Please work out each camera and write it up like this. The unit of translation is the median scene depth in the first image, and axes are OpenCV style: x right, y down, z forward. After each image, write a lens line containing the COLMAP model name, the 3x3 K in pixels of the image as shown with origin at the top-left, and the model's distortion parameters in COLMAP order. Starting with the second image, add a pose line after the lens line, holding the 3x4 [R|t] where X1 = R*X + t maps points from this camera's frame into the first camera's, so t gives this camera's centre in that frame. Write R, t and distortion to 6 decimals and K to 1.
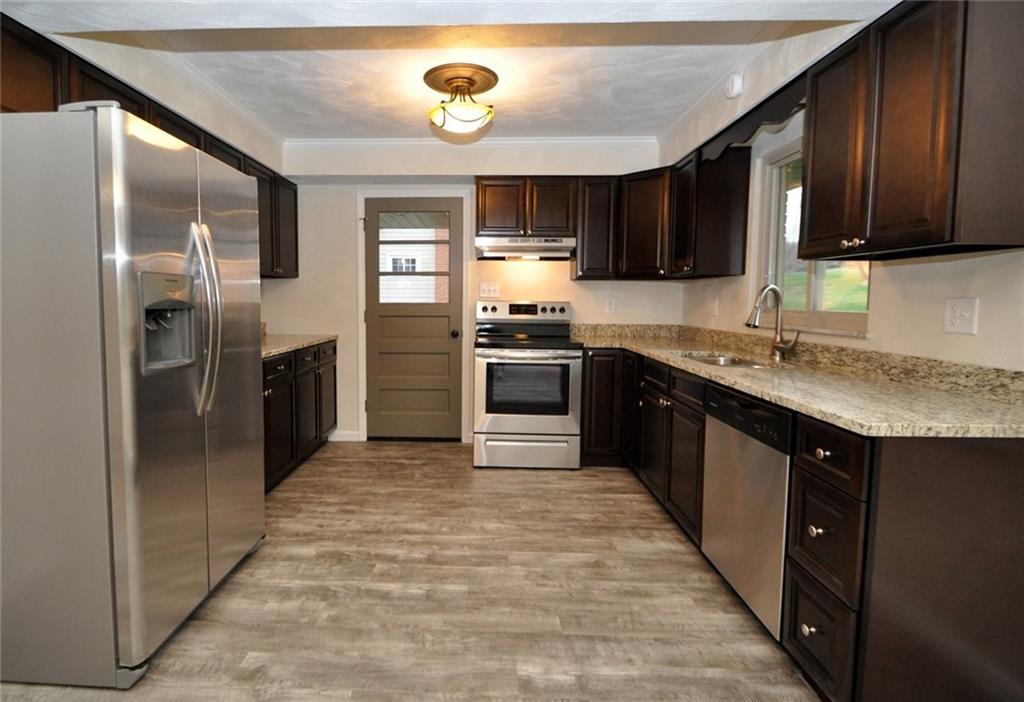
lens RADIAL K [[501.6, 0, 467.6], [0, 501.6, 332.5], [0, 0, 1]] dist [-0.004207, -0.004638]
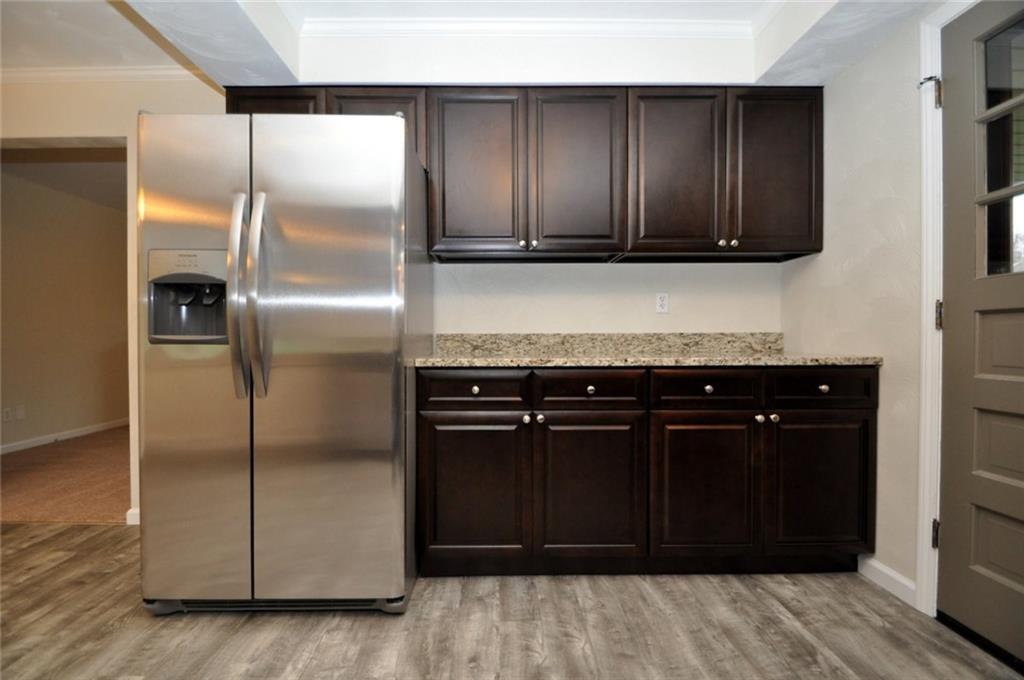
lens RADIAL K [[452.4, 0, 496.2], [0, 452.4, 342.9], [0, 0, 1]] dist [0.000125, -0.007826]
pose [[0.052482, 0.007772, -0.998592, 0.201222], [-0.062601, 0.998029, 0.004477, 0.018096], [0.996658, 0.062278, 0.052865, 0.876804]]
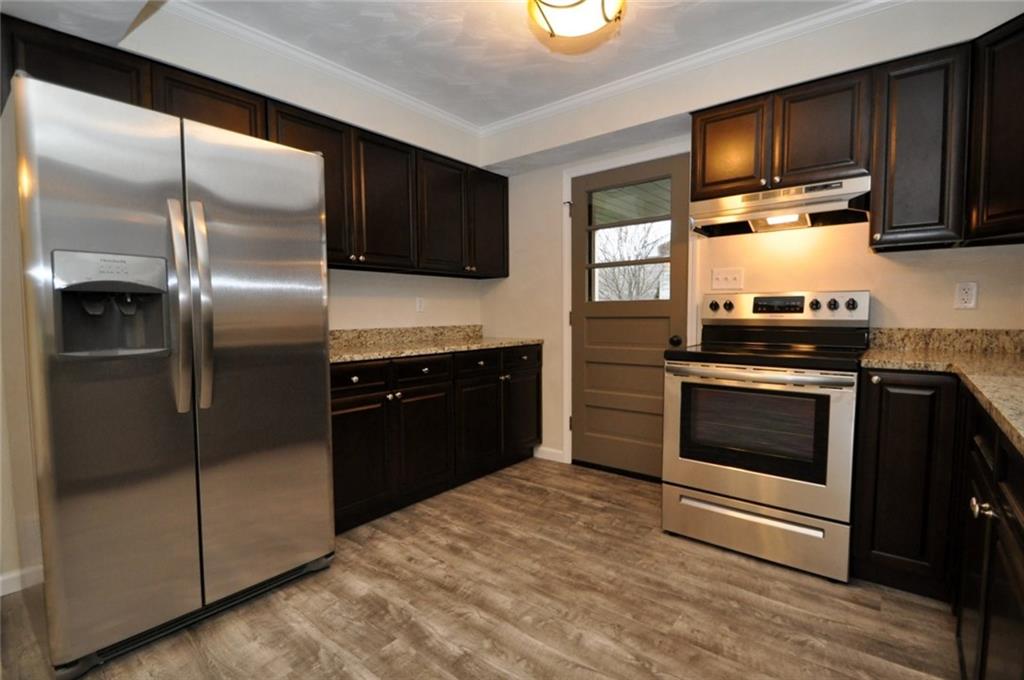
lens RADIAL K [[475.4, 0, 505.2], [0, 475.4, 345.1], [0, 0, 1]] dist [-0.002490, -0.005551]
pose [[0.796759, 0.028189, -0.603639, 0.275155], [-0.027689, 0.999565, 0.010131, 0.012739], [0.603662, 0.008642, 0.797193, 0.410539]]
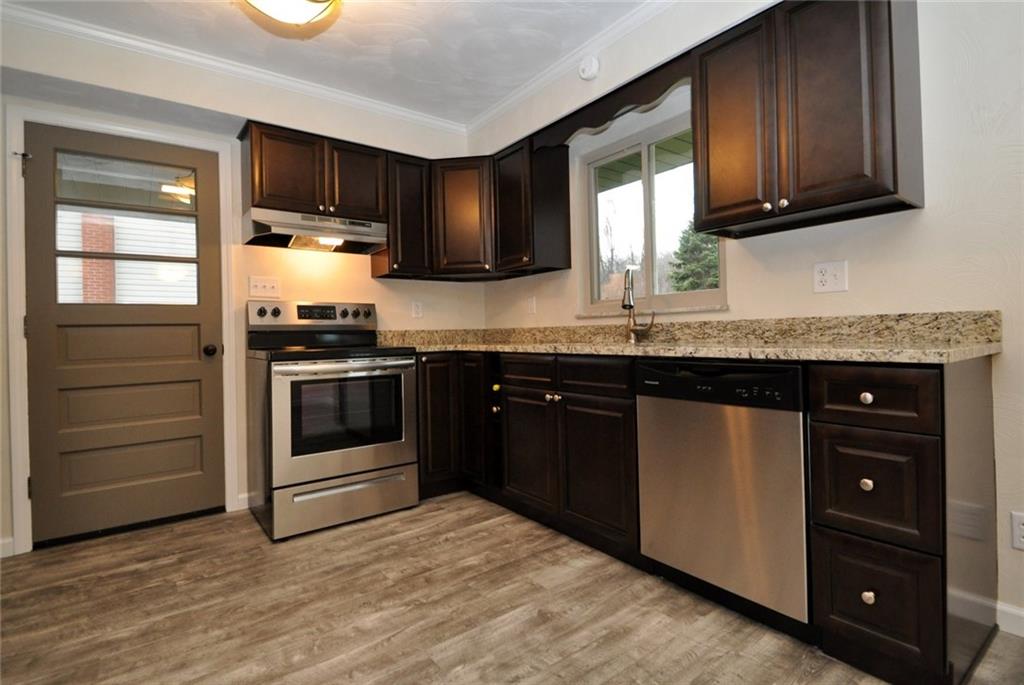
lens RADIAL K [[491.1, 0, 511.2], [0, 491.1, 331.6], [0, 0, 1]] dist [-0.000529, -0.007634]
pose [[0.773173, -0.022734, 0.633787, -0.181729], [0.070818, 0.996202, -0.050658, 0.056055], [-0.630229, 0.084051, 0.771847, 0.333306]]
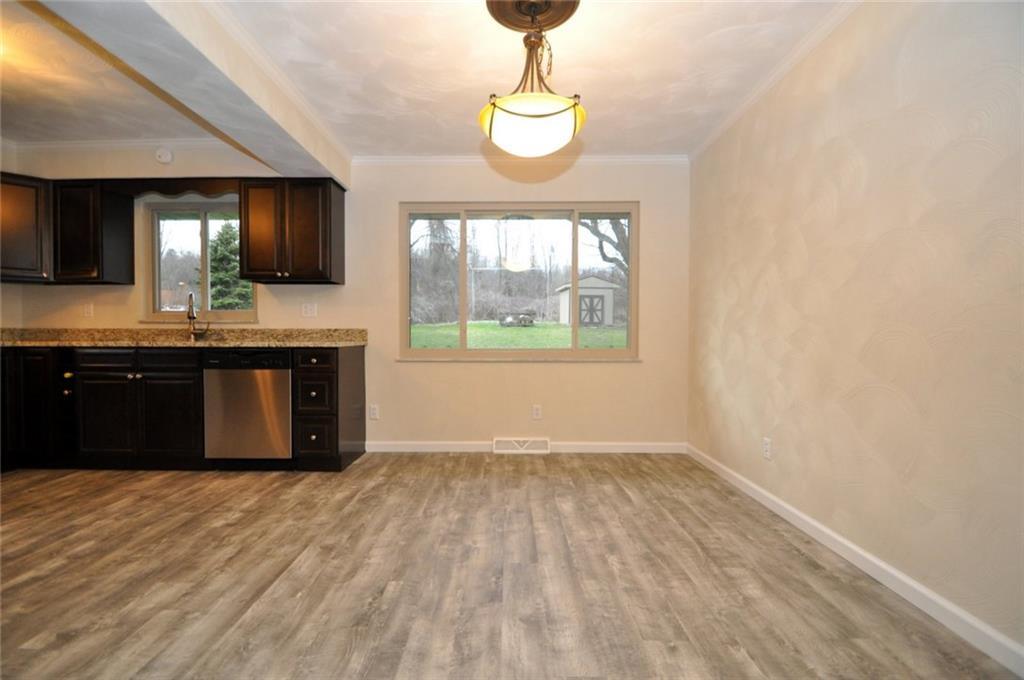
lens RADIAL K [[452.4, 0, 504.4], [0, 452.4, 340.6], [0, 0, 1]] dist [0.000125, -0.007826]
pose [[-0.037448, -0.020002, 0.999098, -0.722381], [0.065320, 0.997612, 0.022421, 0.073798], [-0.997161, 0.066101, -0.036052, 0.070446]]
